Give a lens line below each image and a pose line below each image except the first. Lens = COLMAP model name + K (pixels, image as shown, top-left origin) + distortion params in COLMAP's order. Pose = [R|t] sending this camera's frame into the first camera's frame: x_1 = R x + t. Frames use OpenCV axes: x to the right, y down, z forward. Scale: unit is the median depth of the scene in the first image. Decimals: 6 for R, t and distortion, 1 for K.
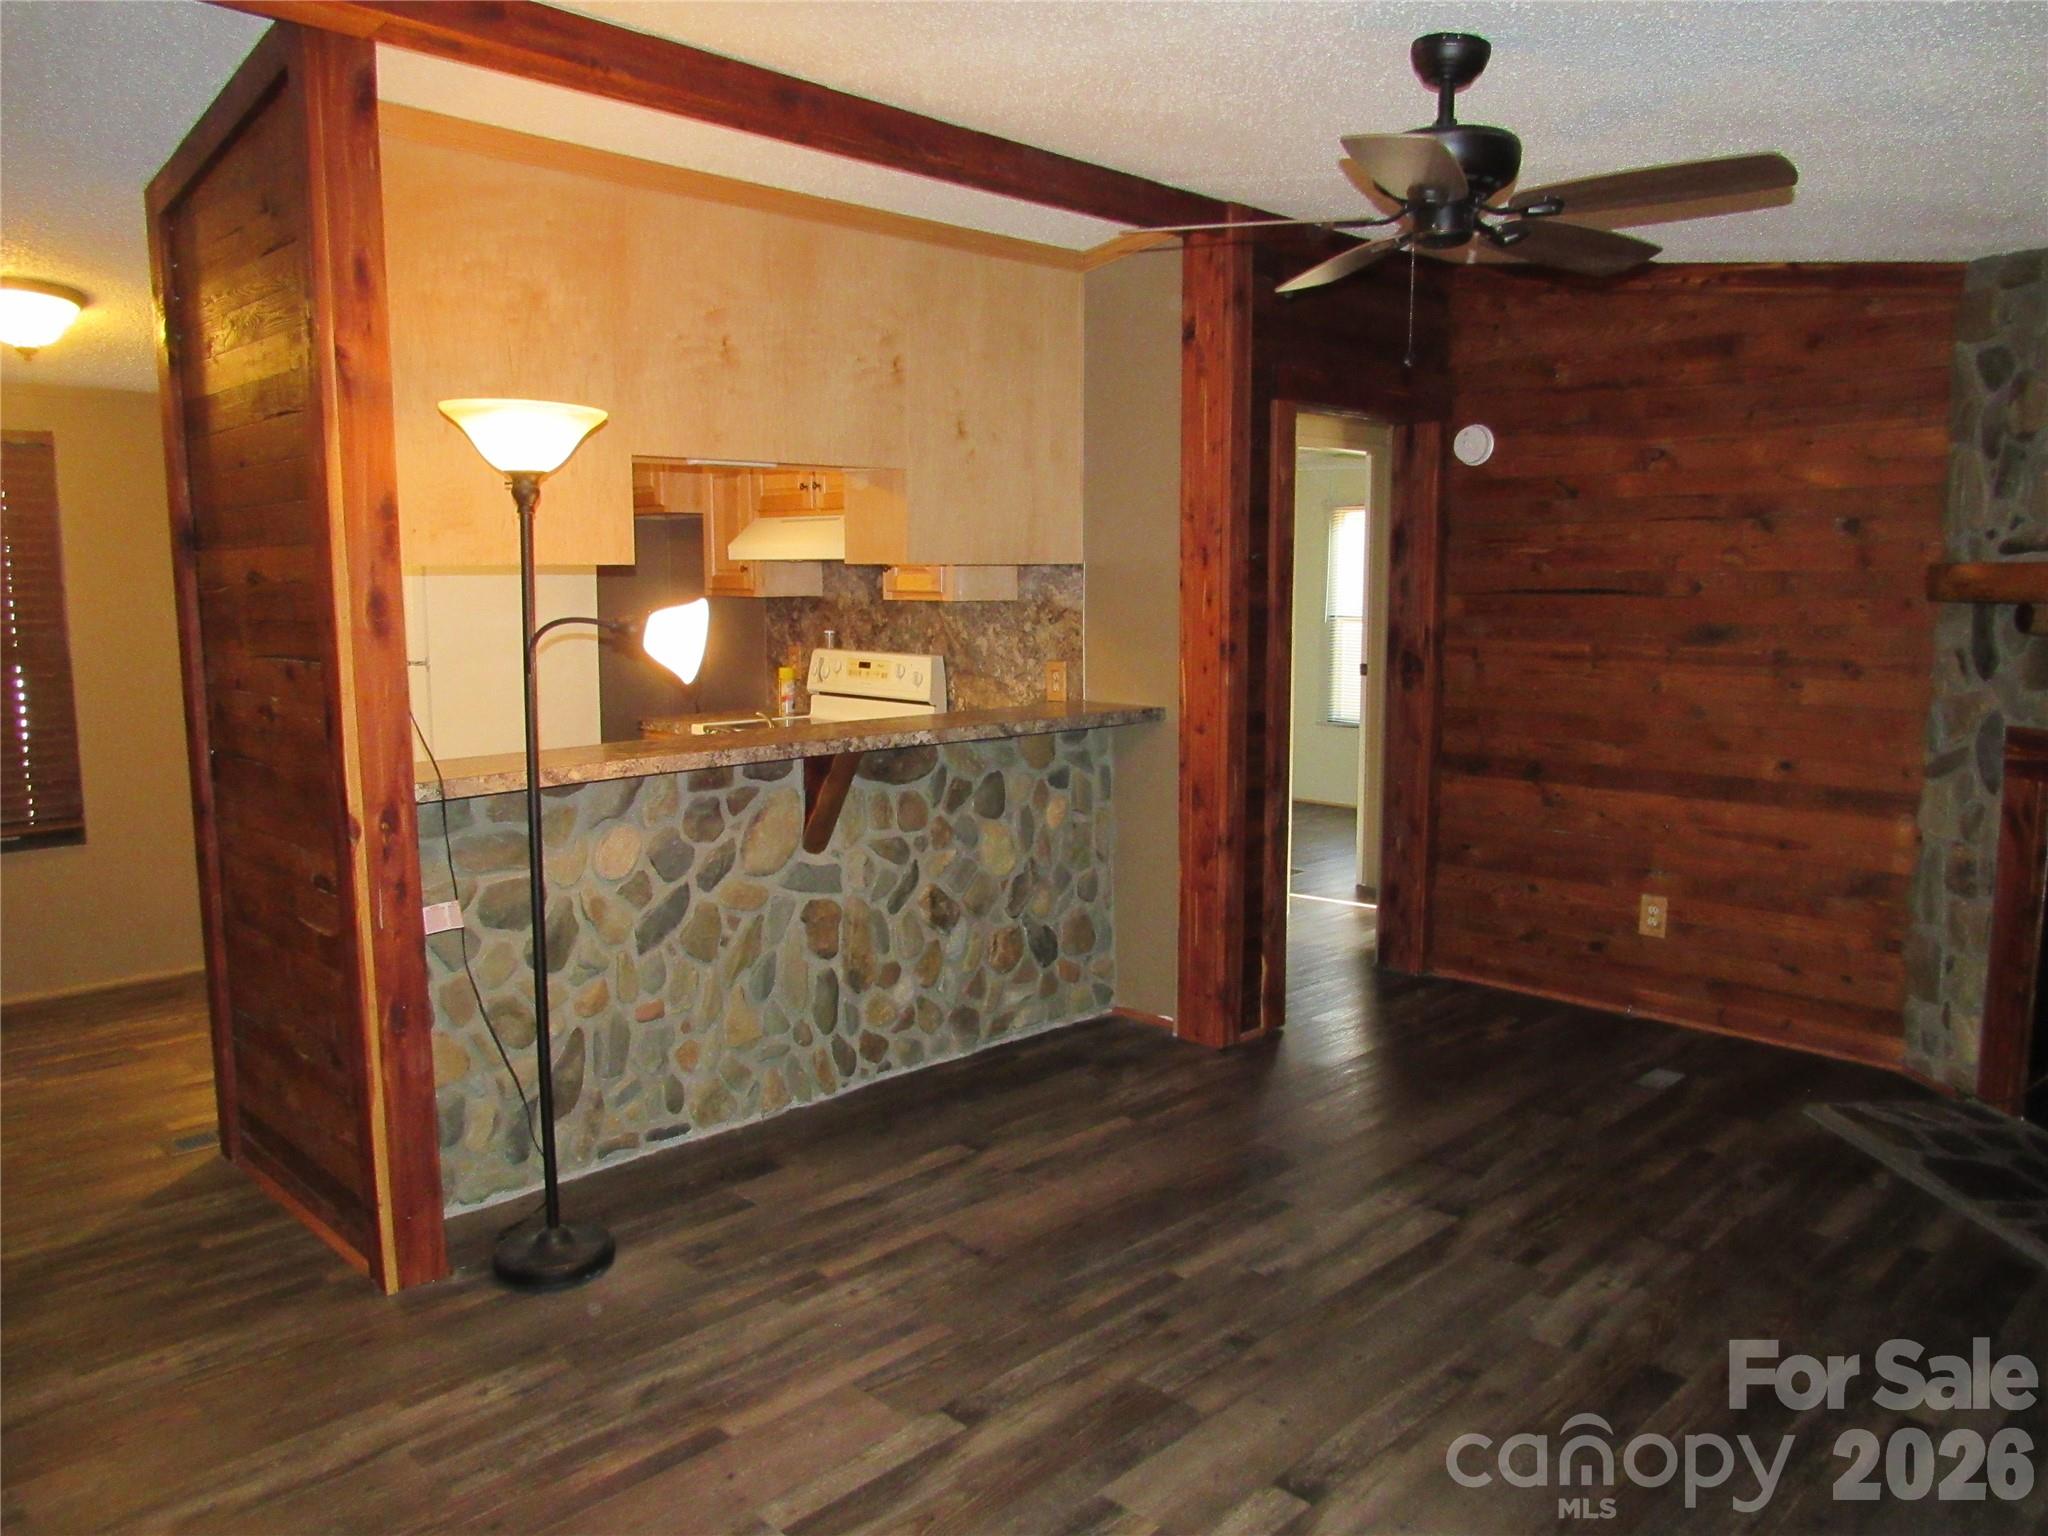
lens RADIAL K [[1469.4, 0, 1028.2], [0, 1469.4, 768.7], [0, 0, 1]] dist [-0.032741, 0.013157]
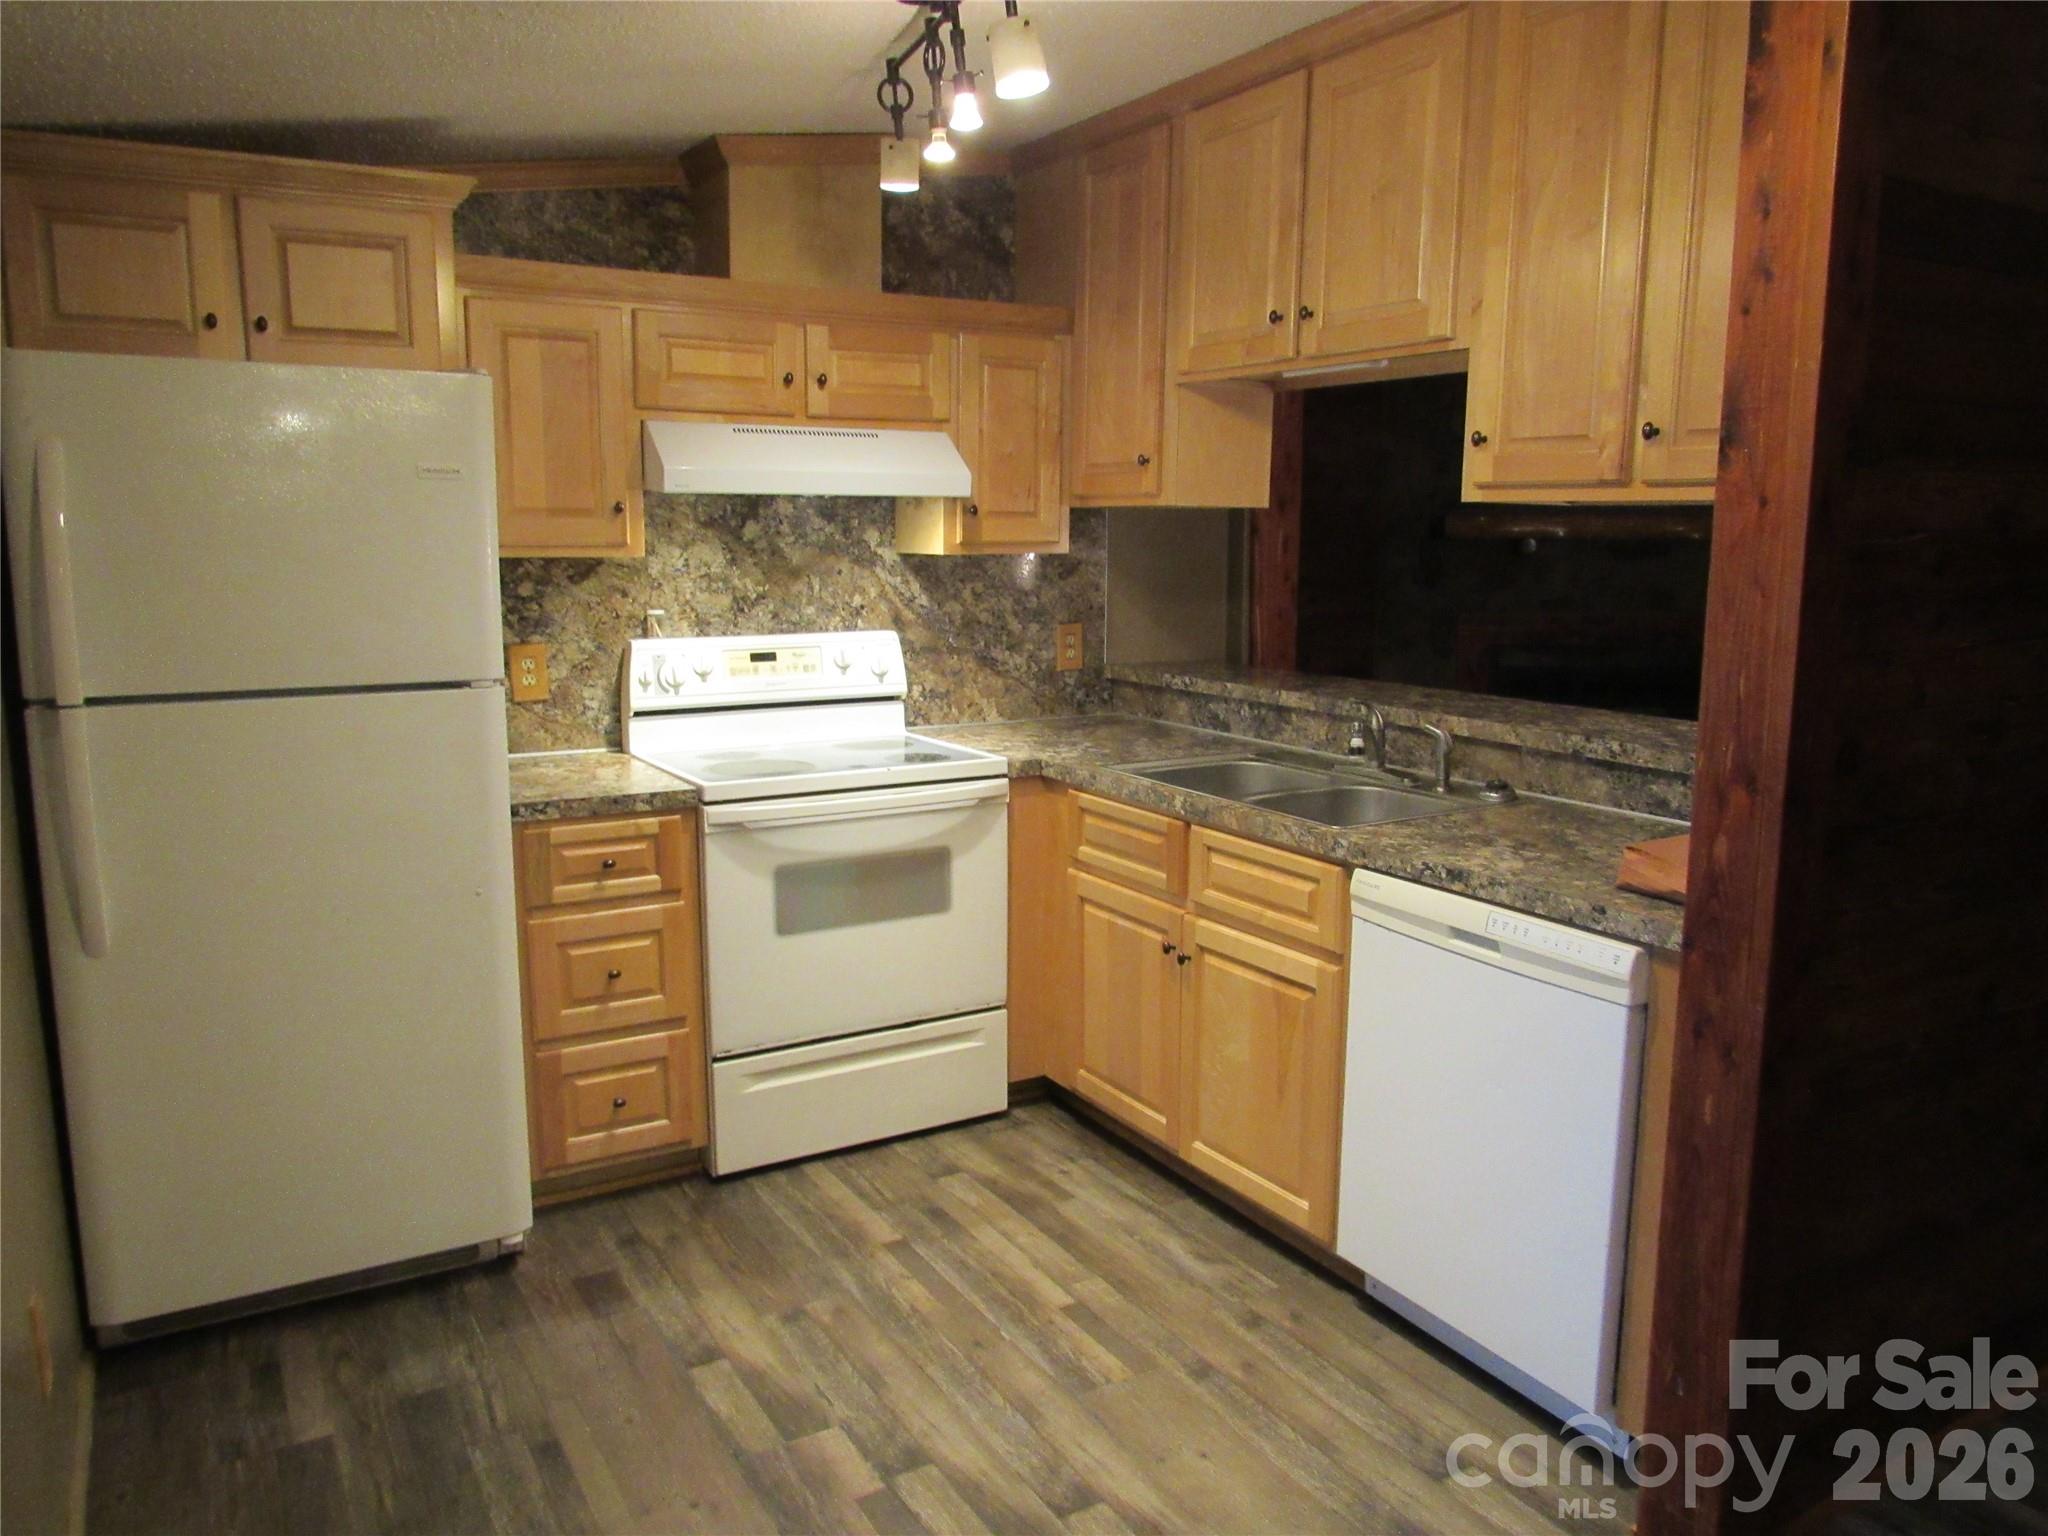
lens RADIAL K [[1472.4, 0, 1024.0], [0, 1472.4, 768.0], [0, 0, 1]] dist [-0.023195, 0.005528]
pose [[0.241117, -0.156025, 0.957872, -1.046225], [0.127049, 0.983573, 0.128231, -0.132206], [-0.962144, 0.090778, 0.256979, 1.043411]]
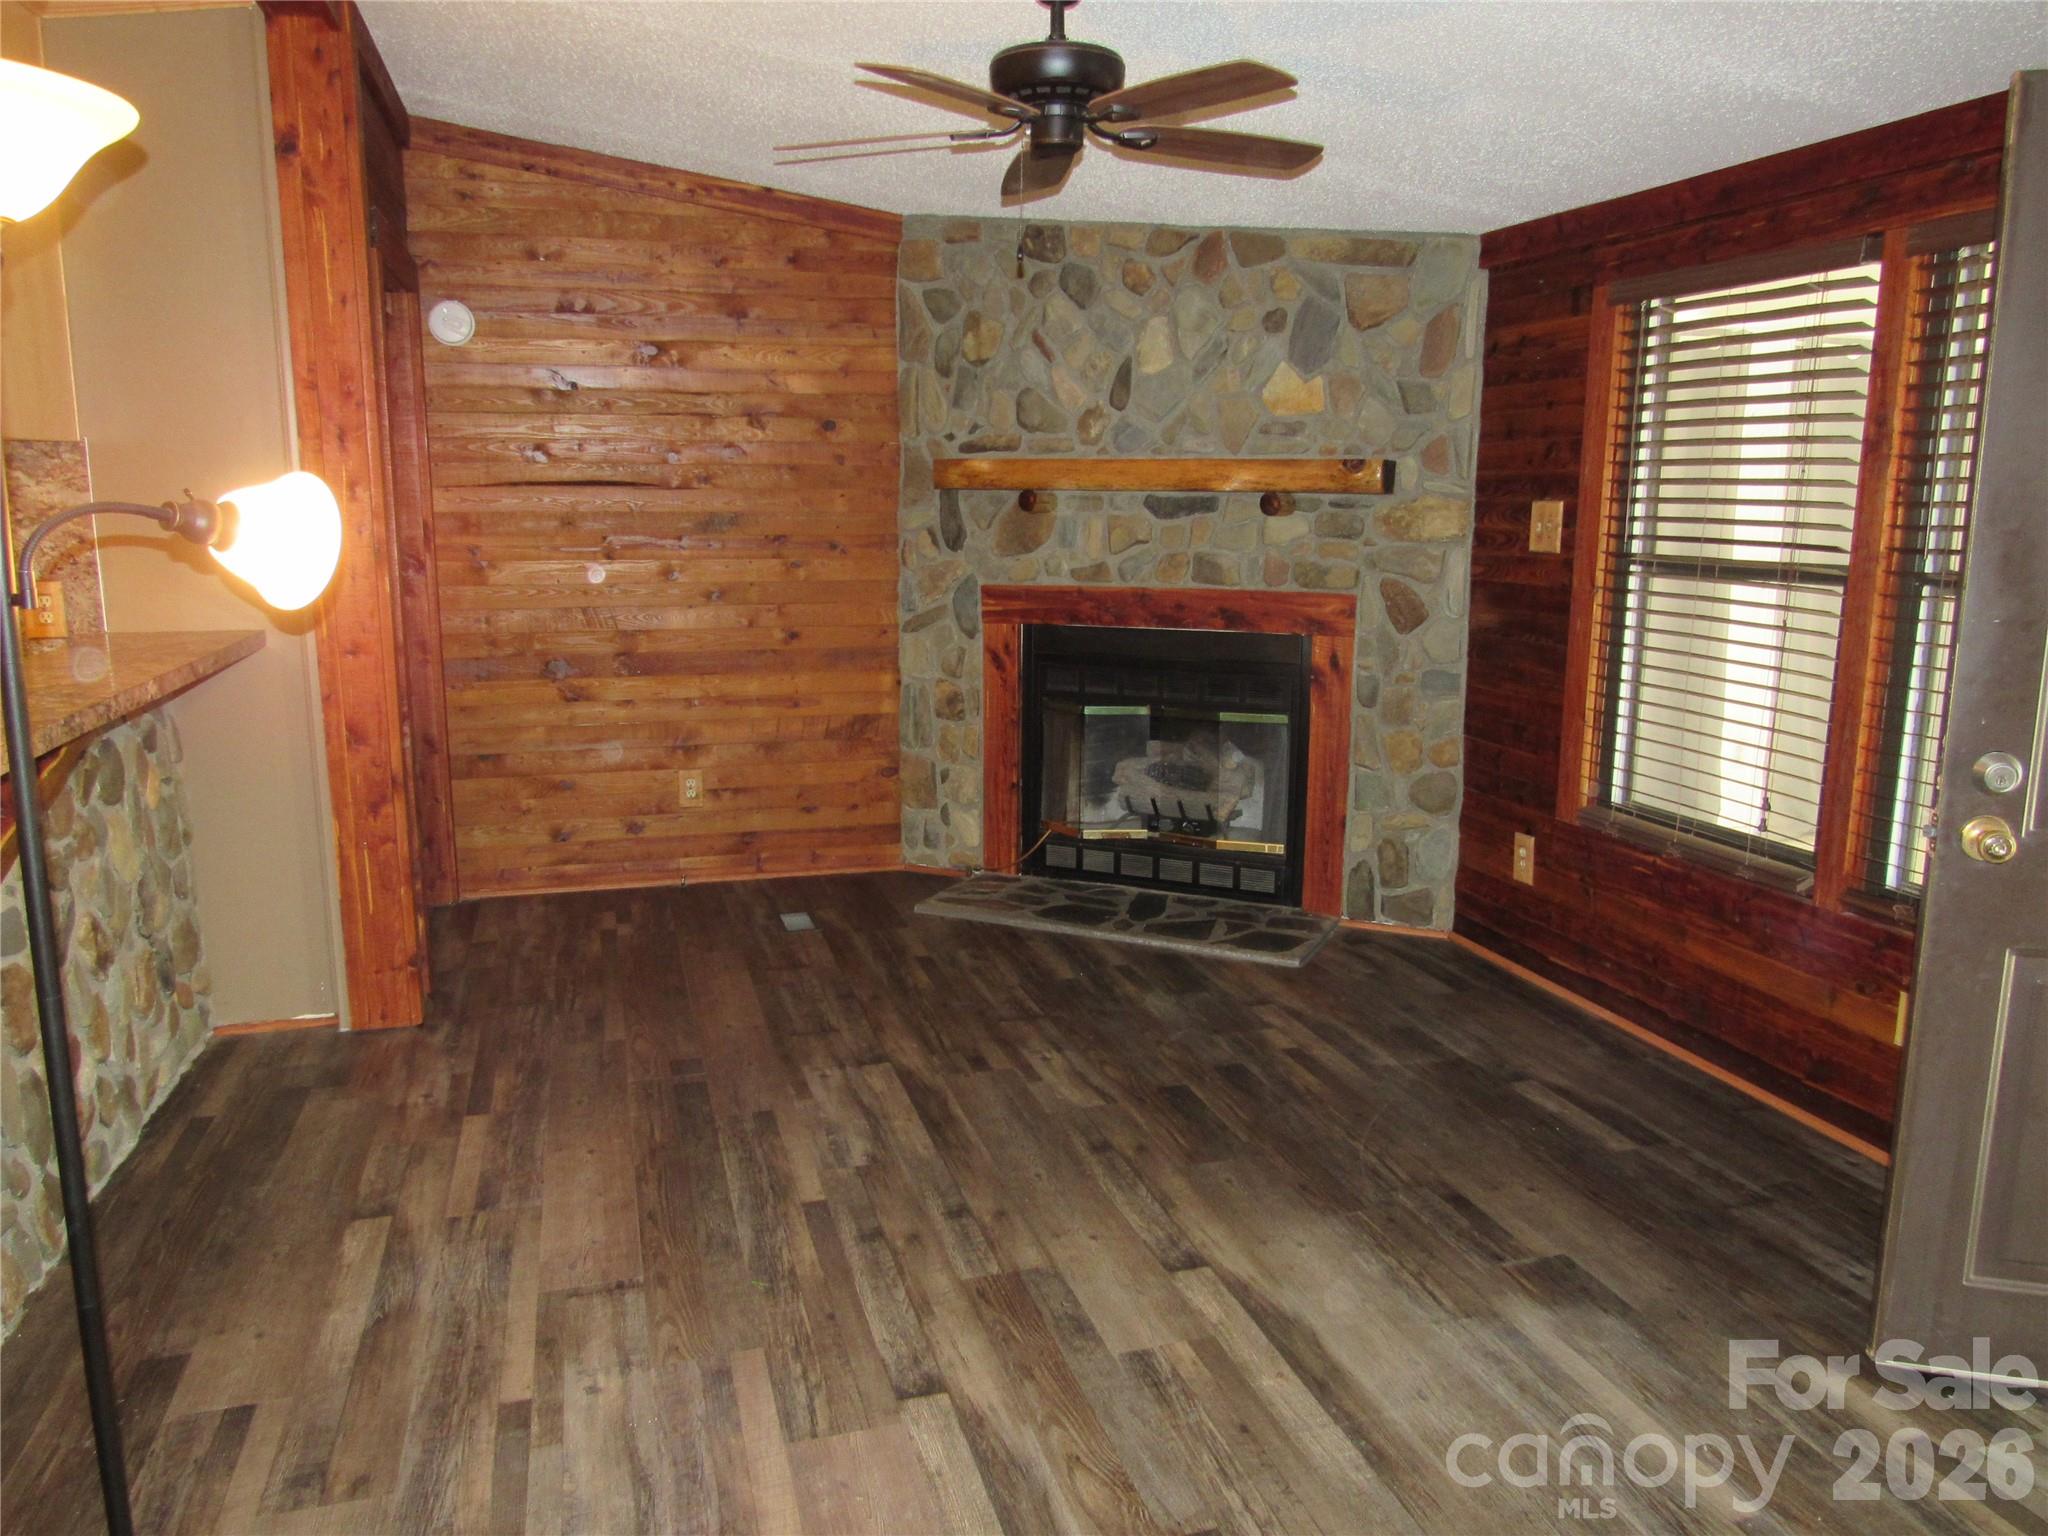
lens RADIAL K [[1472.4, 0, 1024.0], [0, 1472.4, 768.0], [0, 0, 1]] dist [-0.023195, 0.005528]
pose [[0.474209, -0.160177, 0.865719, -0.478542], [0.107849, 0.986474, 0.123443, -0.025887], [-0.873782, 0.034829, 0.485069, 0.321285]]
